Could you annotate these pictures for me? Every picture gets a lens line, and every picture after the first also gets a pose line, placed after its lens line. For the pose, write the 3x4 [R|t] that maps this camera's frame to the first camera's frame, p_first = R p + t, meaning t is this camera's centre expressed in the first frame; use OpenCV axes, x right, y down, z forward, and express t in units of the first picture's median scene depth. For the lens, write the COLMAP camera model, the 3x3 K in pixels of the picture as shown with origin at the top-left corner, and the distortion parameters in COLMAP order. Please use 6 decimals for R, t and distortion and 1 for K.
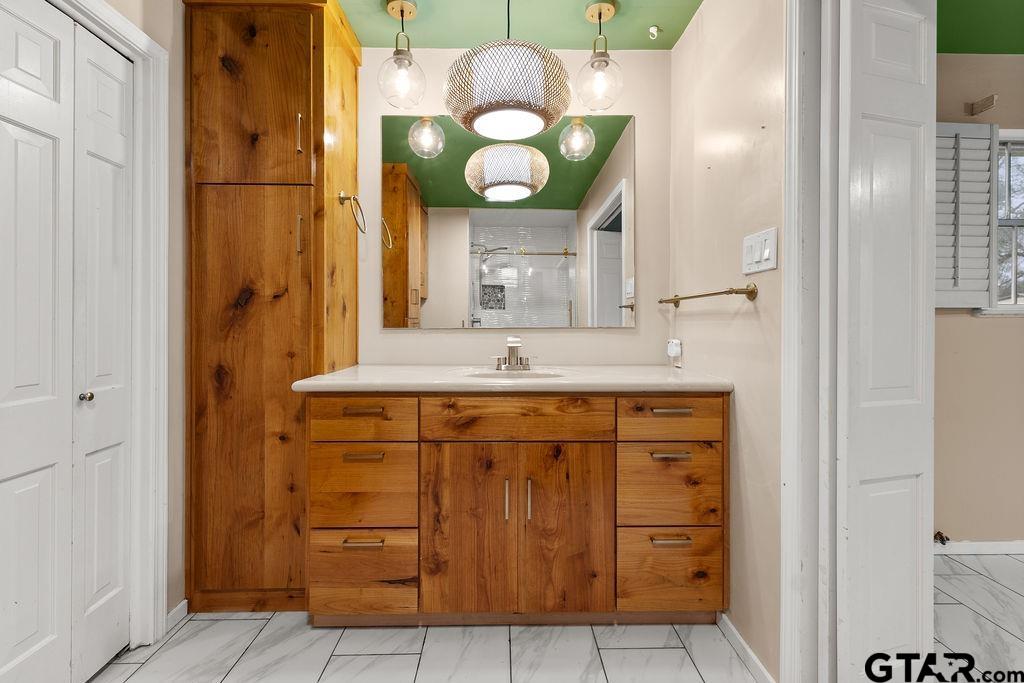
lens RADIAL K [[434.2, 0, 514.3], [0, 434.2, 322.2], [0, 0, 1]] dist [0.002851, 0.000058]
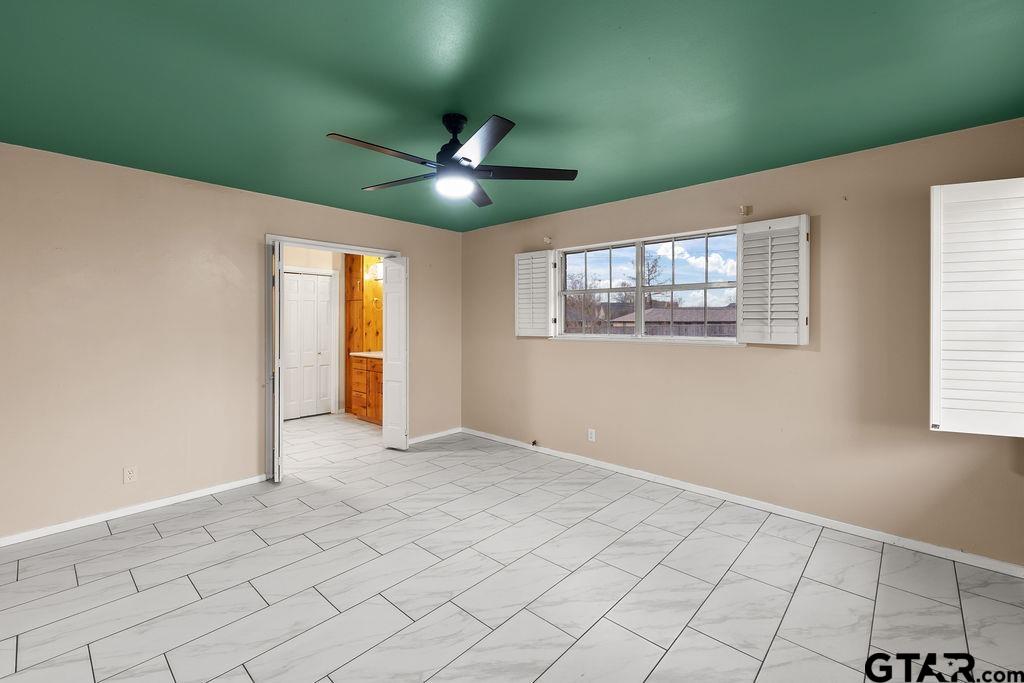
lens RADIAL K [[432.2, 0, 511.3], [0, 432.2, 323.9], [0, 0, 1]] dist [0.030839, 0.000049]
pose [[0.716932, -0.005491, -0.697122, 3.262126], [0.003891, 0.999985, -0.003875, -0.102891], [0.697133, 0.000066, 0.716942, -0.801309]]
